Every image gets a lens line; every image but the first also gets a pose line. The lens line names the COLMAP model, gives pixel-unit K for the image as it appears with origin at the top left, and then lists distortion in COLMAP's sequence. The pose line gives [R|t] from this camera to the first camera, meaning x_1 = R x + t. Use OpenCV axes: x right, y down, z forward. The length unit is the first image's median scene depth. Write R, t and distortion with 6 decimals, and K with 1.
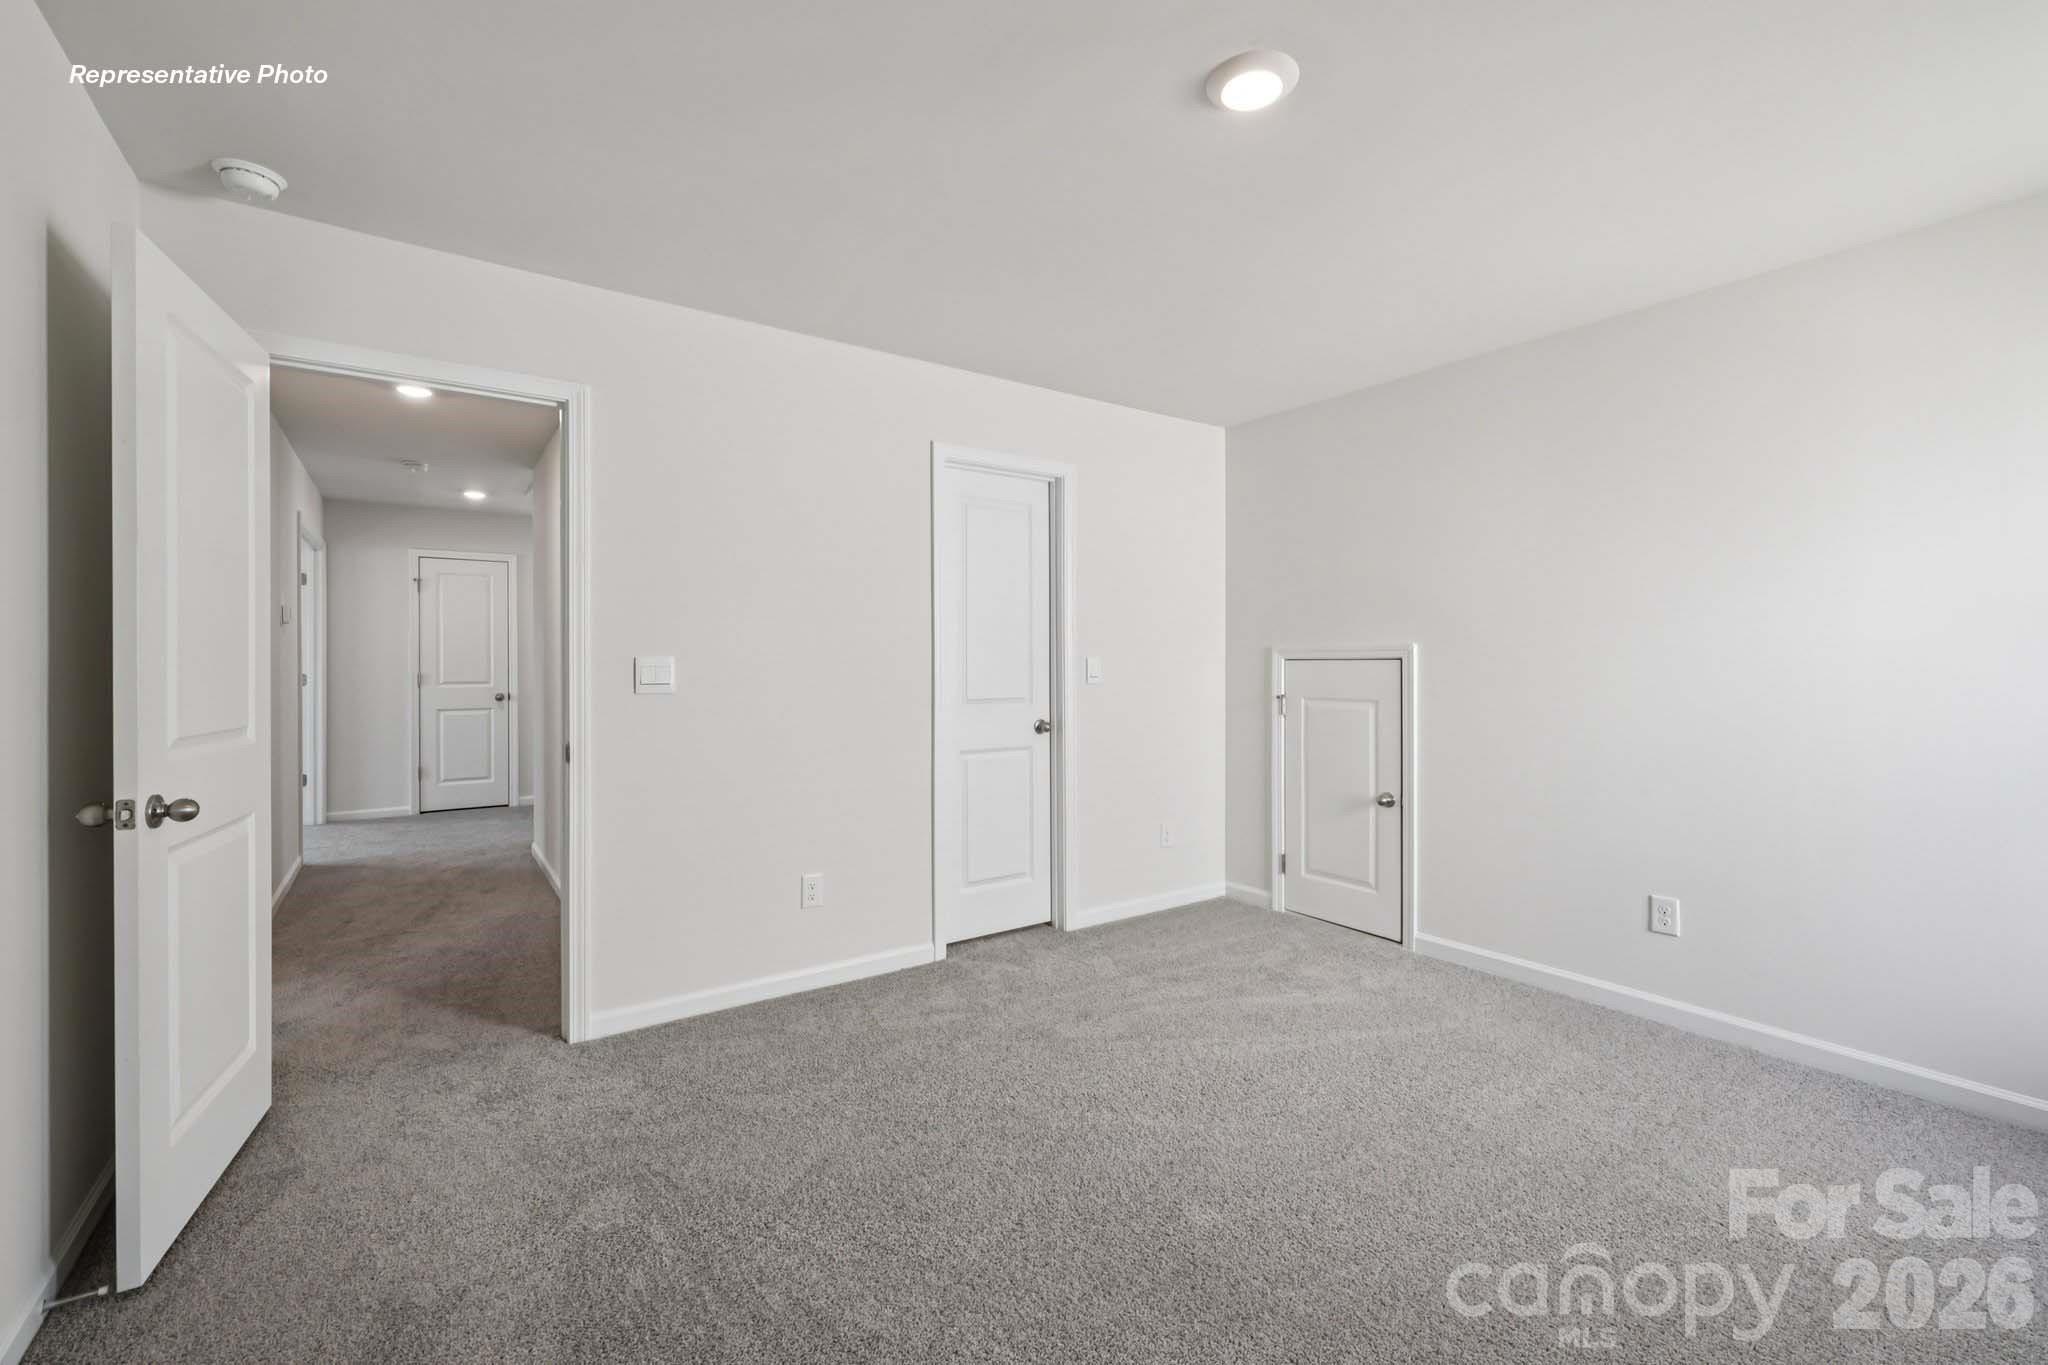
lens RADIAL K [[861.2, 0, 1011.1], [0, 861.2, 664.8], [0, 0, 1]] dist [0.002406, -0.000579]
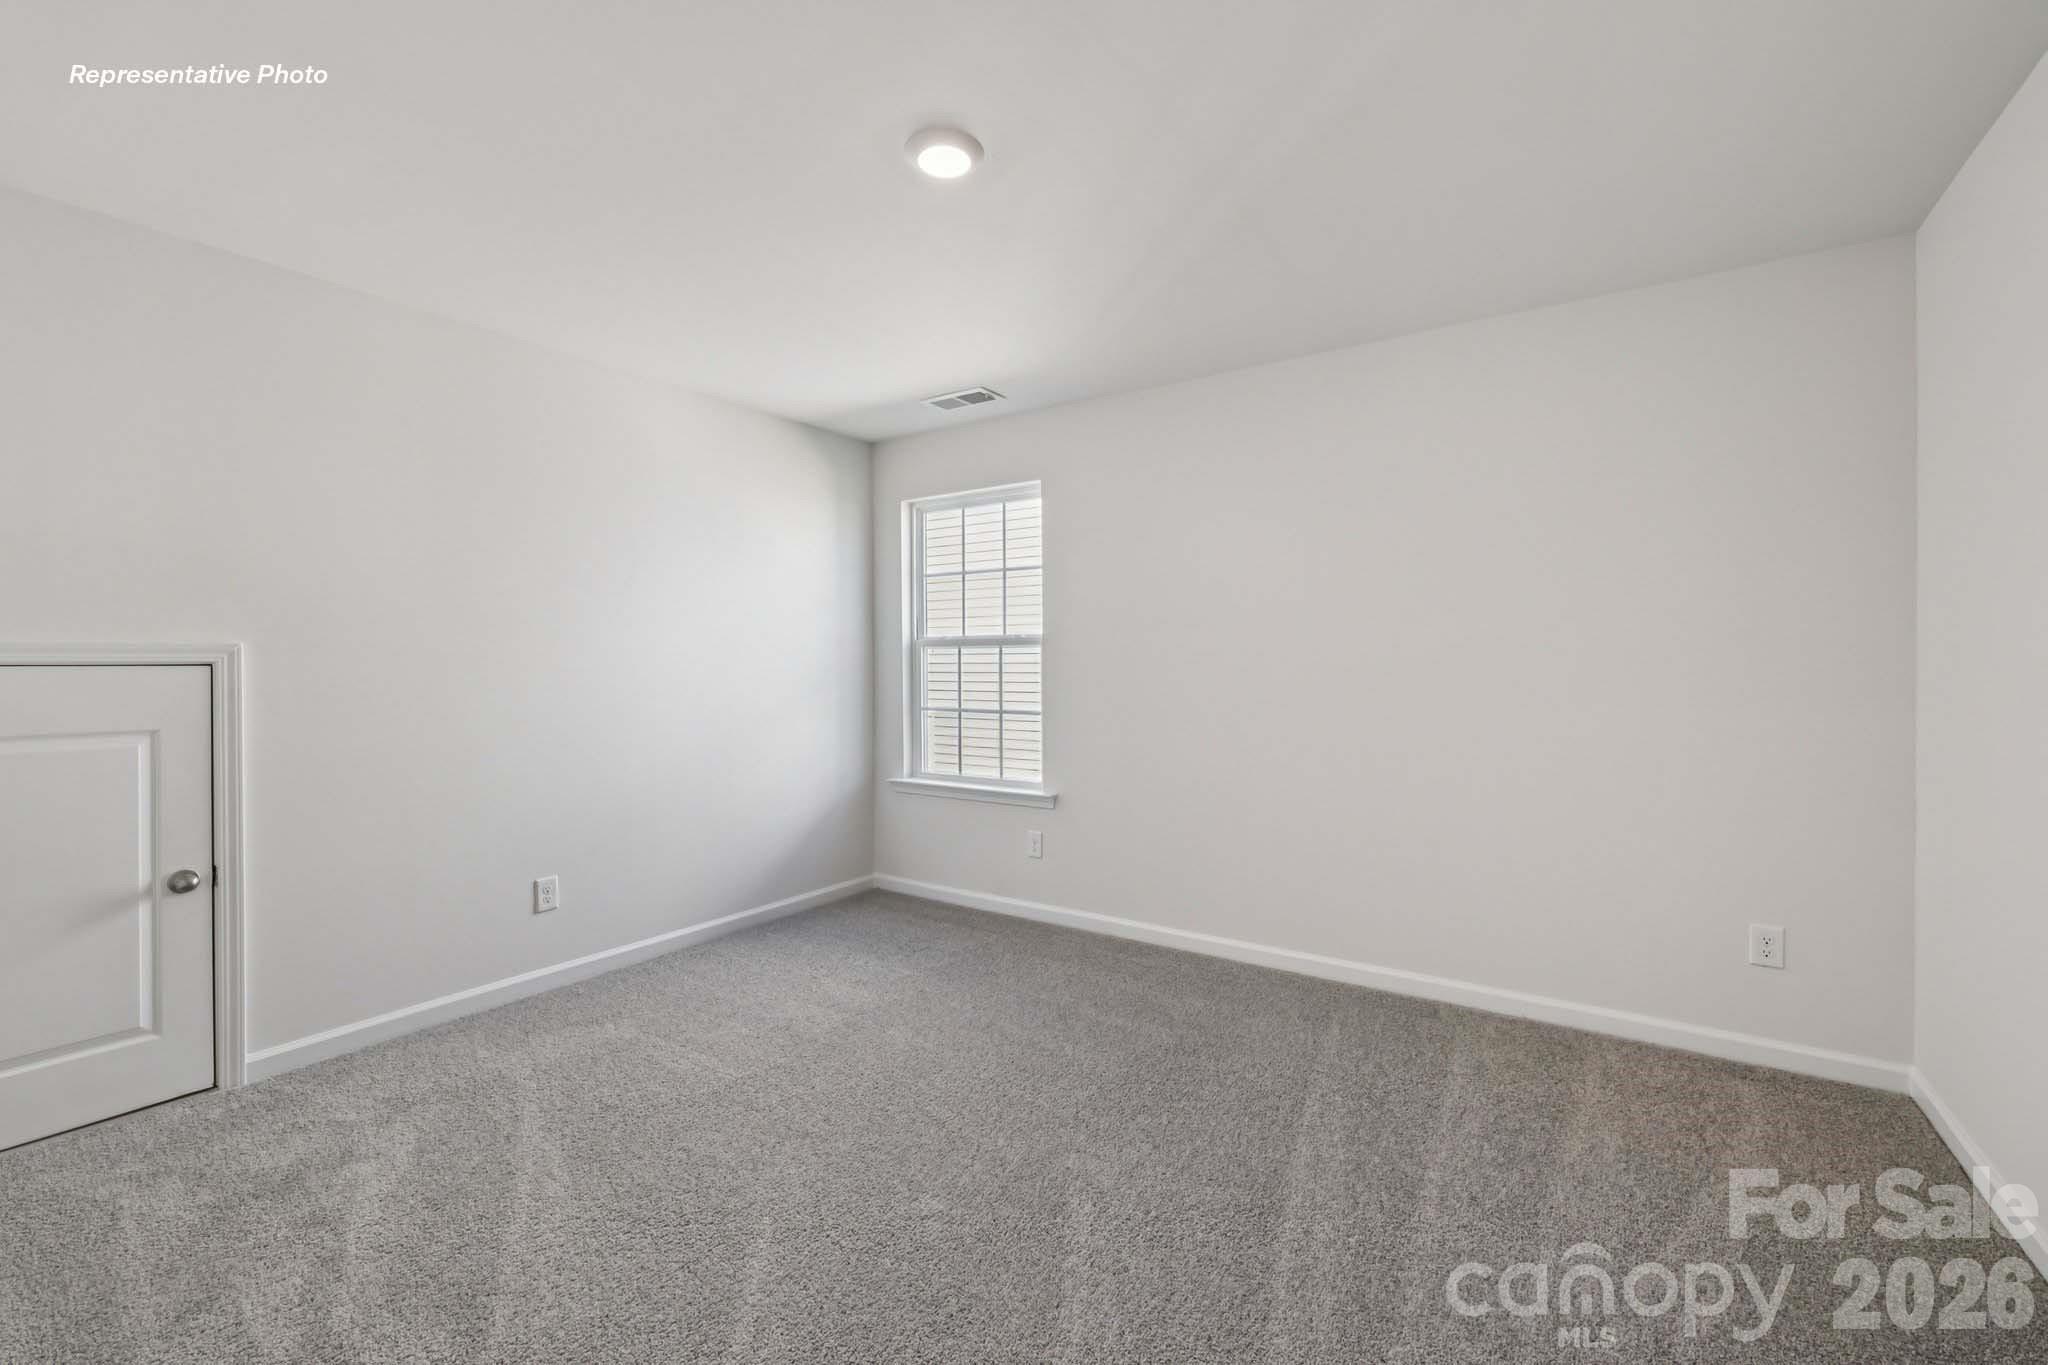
lens RADIAL K [[861.2, 0, 1033.7], [0, 861.2, 669.1], [0, 0, 1]] dist [0.002406, -0.000579]
pose [[-0.368160, -0.006551, 0.929739, -0.411392], [0.004378, 0.999952, 0.008780, -0.005904], [-0.929752, 0.007302, -0.368113, 0.663777]]
